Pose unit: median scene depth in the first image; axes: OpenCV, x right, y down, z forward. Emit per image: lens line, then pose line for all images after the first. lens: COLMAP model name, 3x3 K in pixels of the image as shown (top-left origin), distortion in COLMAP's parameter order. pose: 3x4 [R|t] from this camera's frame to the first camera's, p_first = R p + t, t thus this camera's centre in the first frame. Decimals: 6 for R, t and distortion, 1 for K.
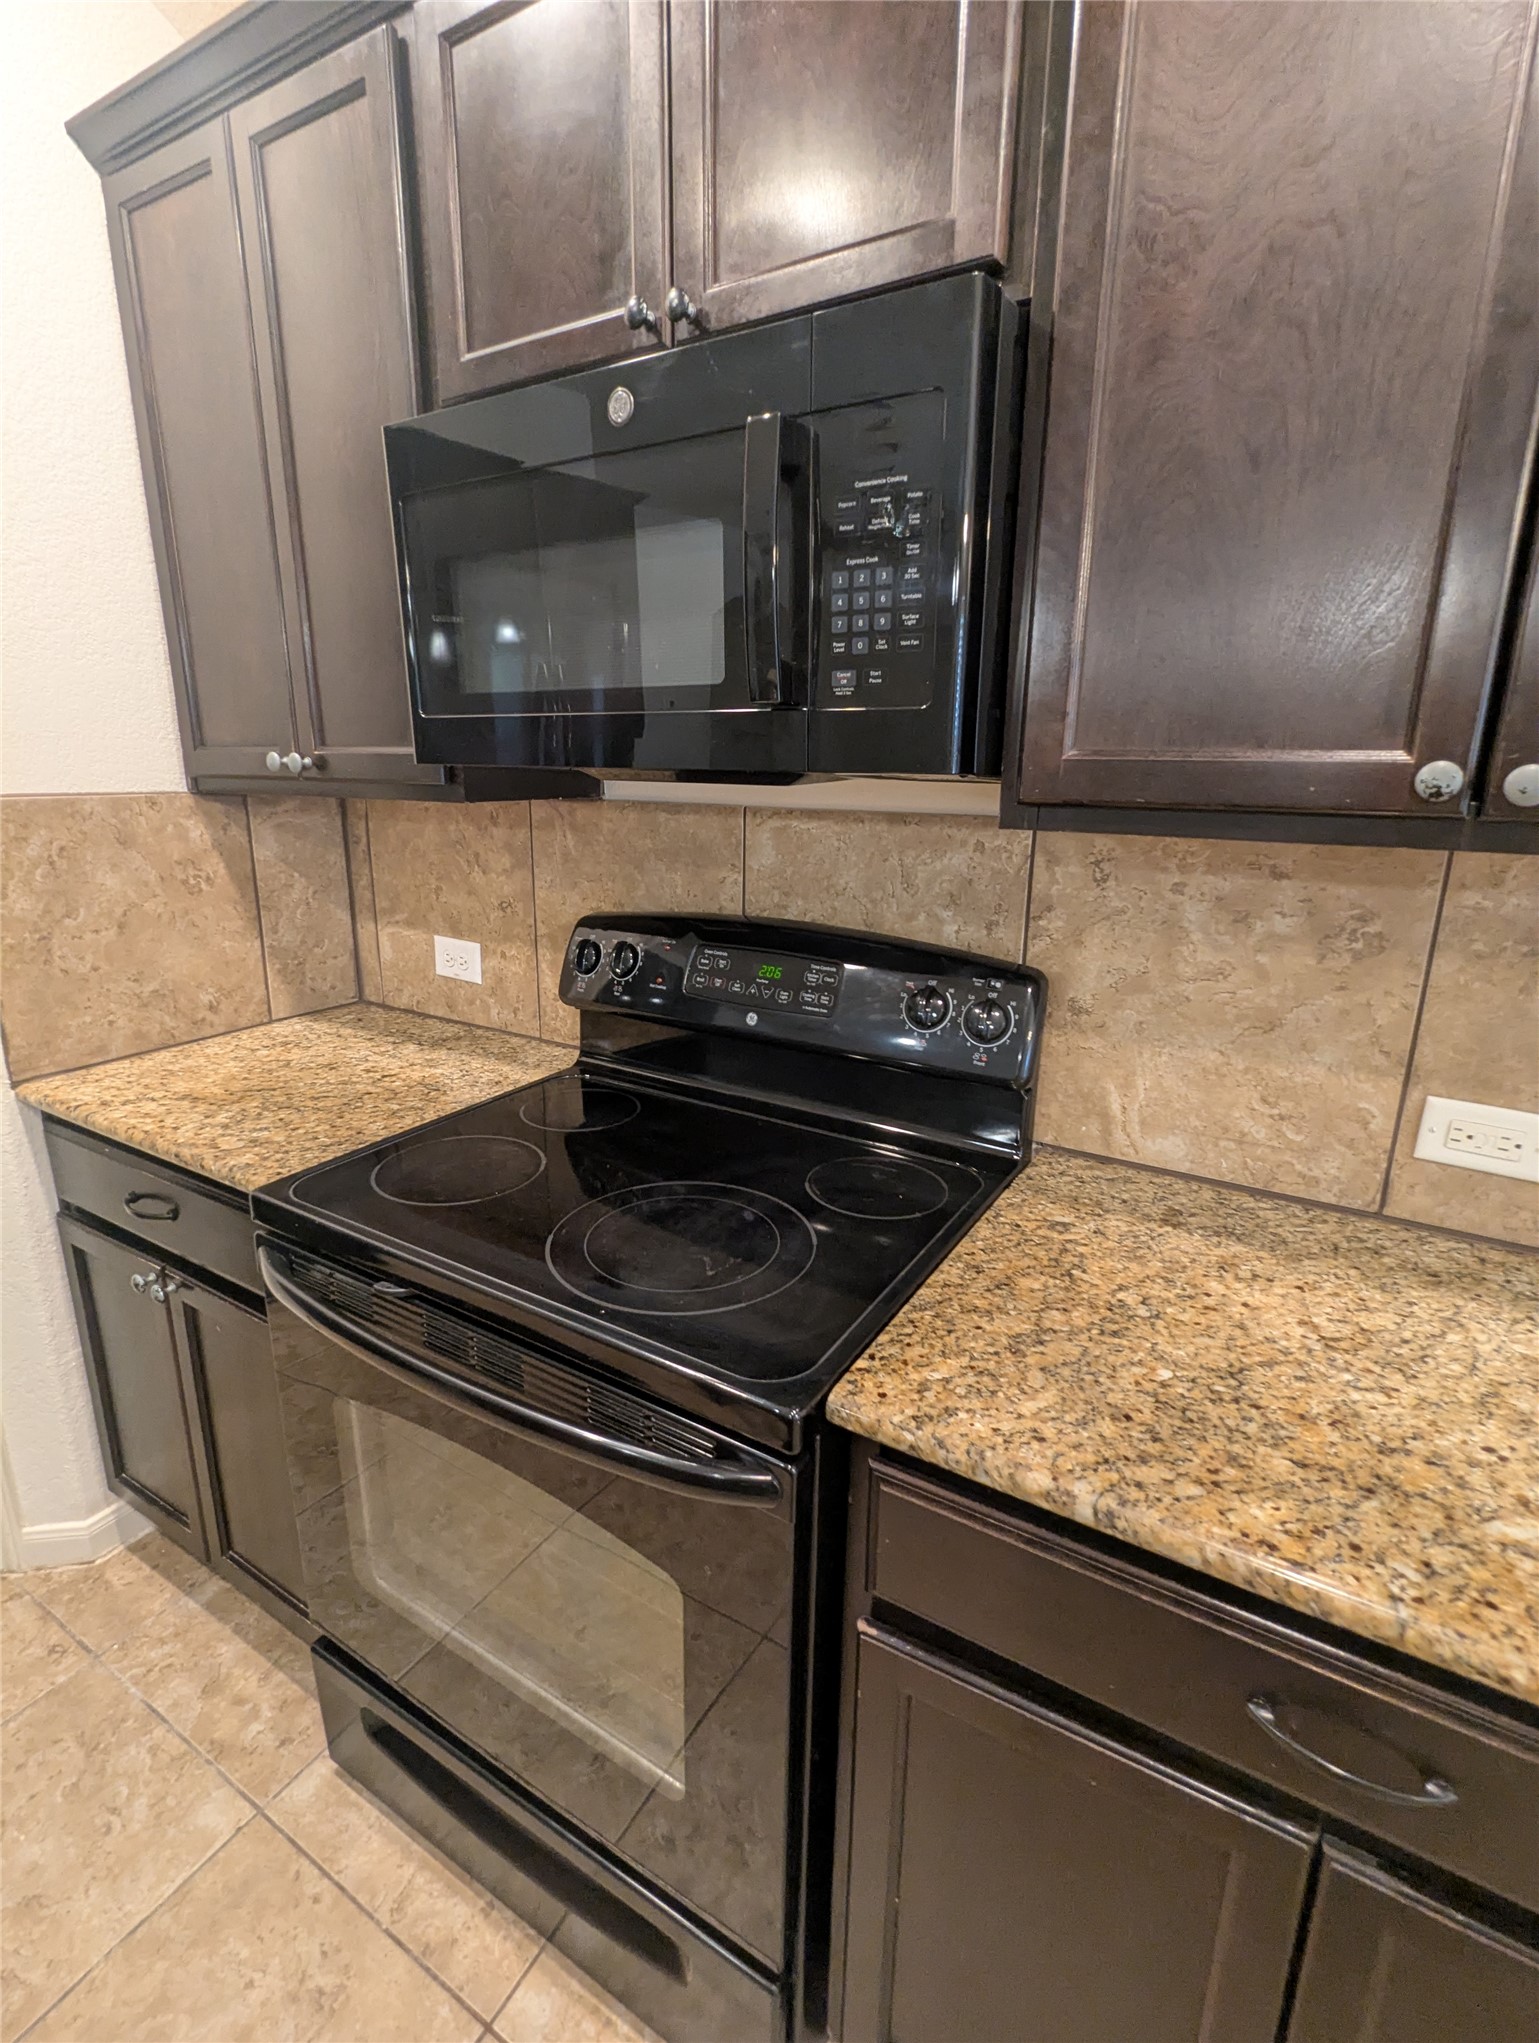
lens RADIAL K [[970.0, 0, 759.1], [0, 970.0, 1012.7], [0, 0, 1]] dist [-0.001299, 0.003535]
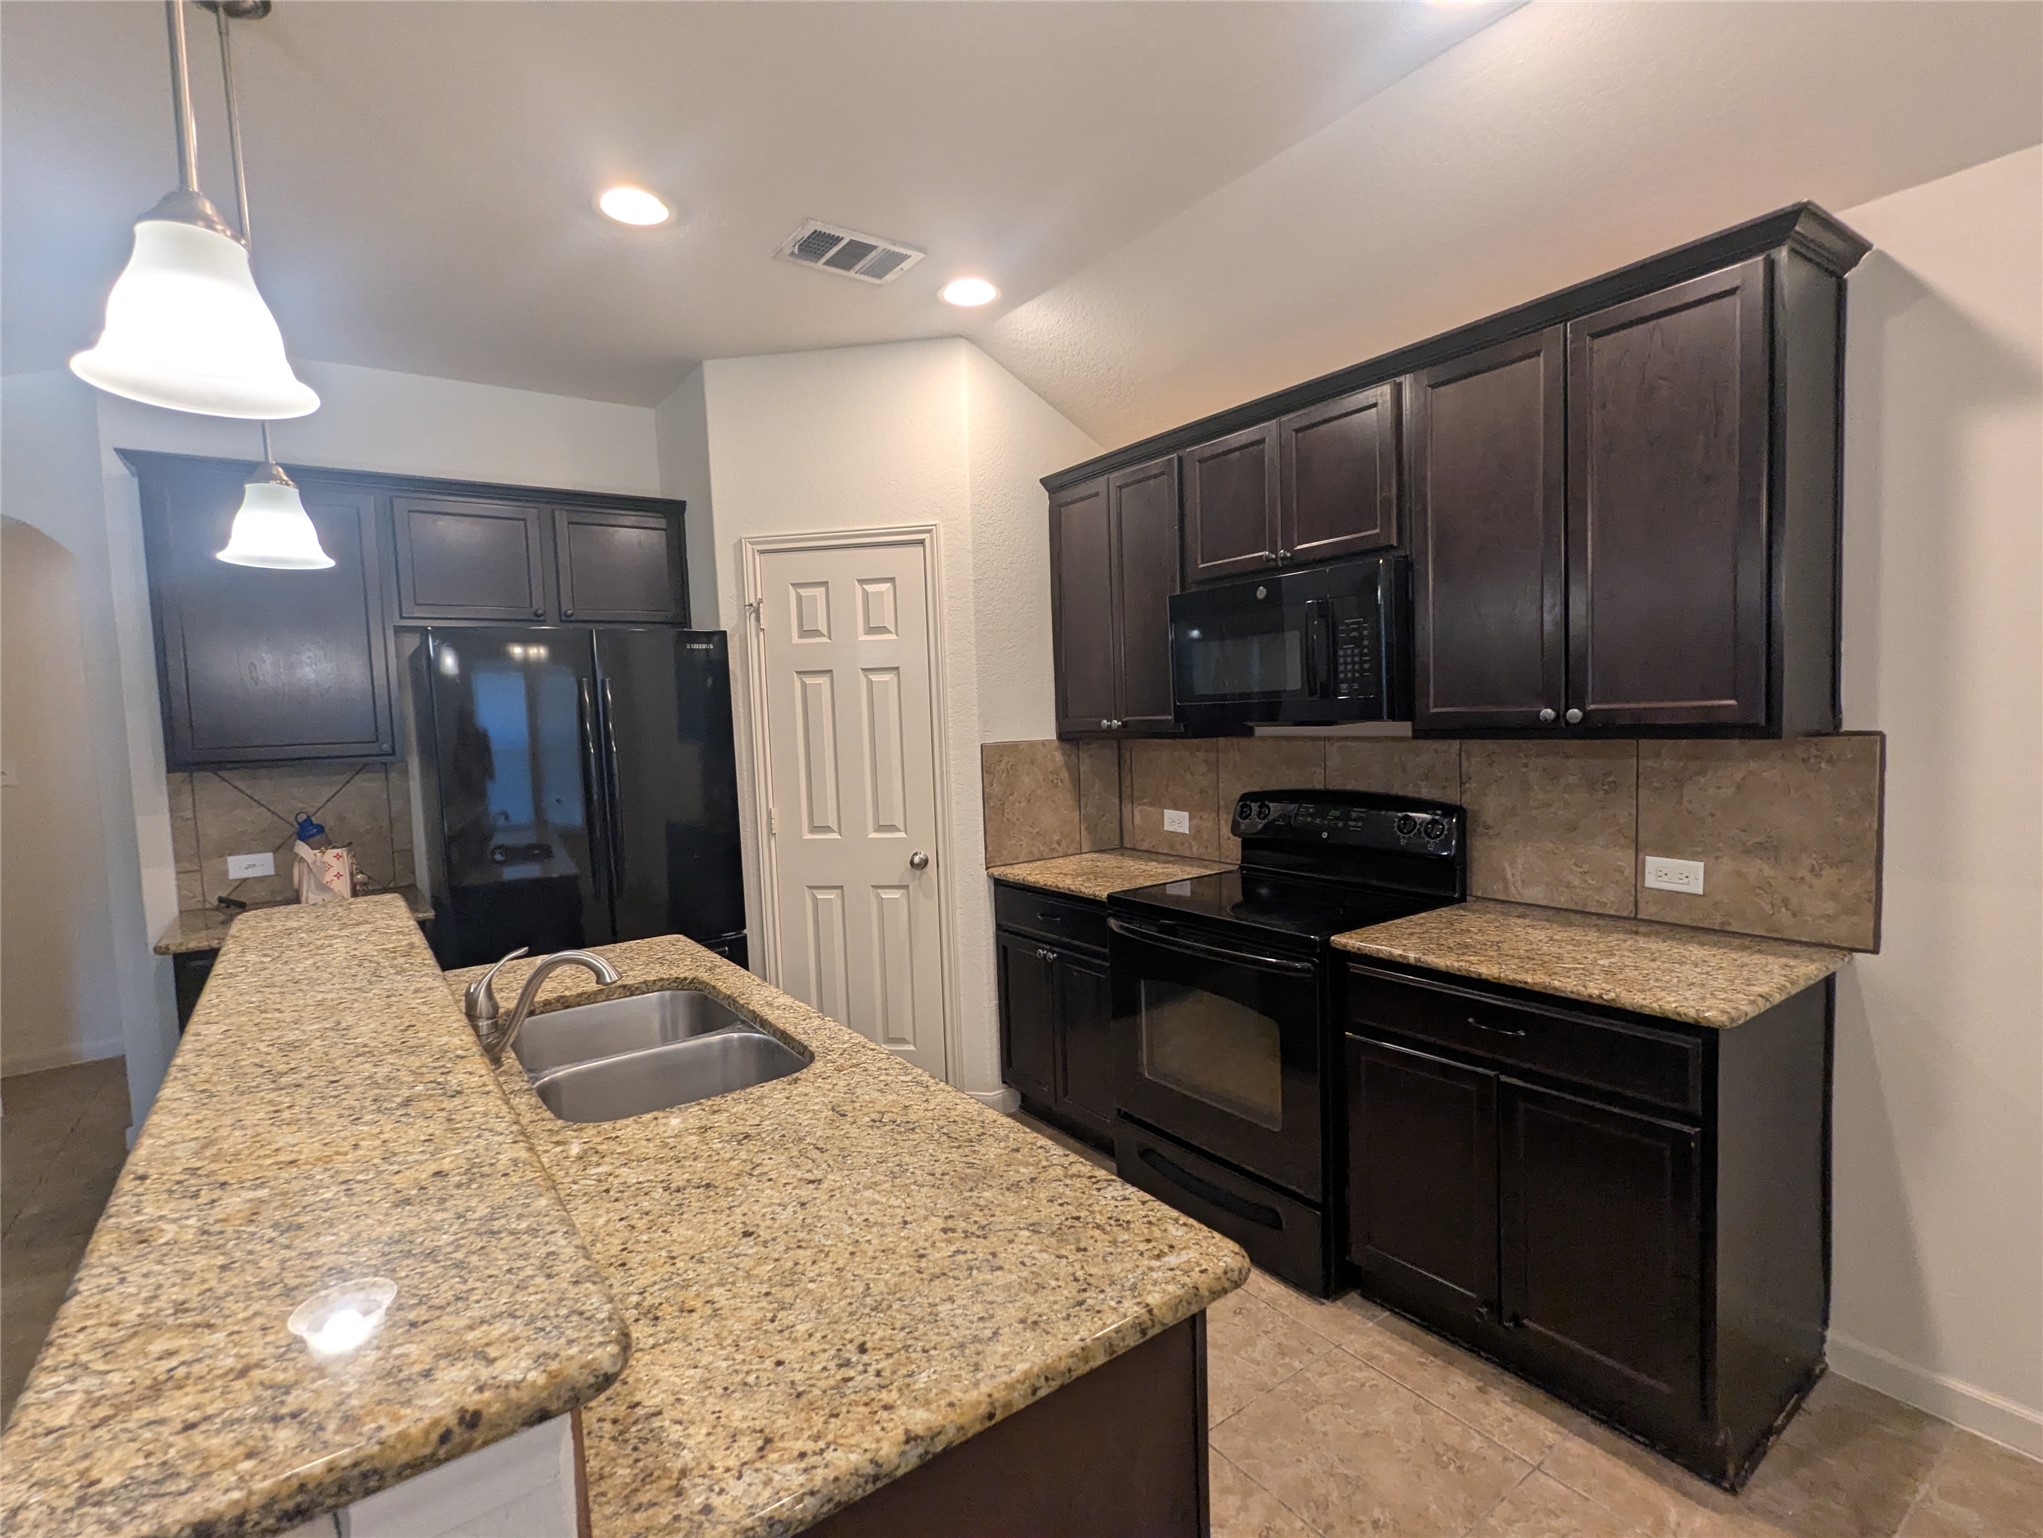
lens RADIAL K [[970.0, 0, 1013.1], [0, 970.0, 780.2], [0, 0, 1]] dist [-0.001299, 0.003535]
pose [[0.918133, -0.017366, -0.395893, 0.208412], [-0.054077, 0.984202, -0.168586, 0.283697], [0.392566, 0.176193, 0.902689, -1.193609]]
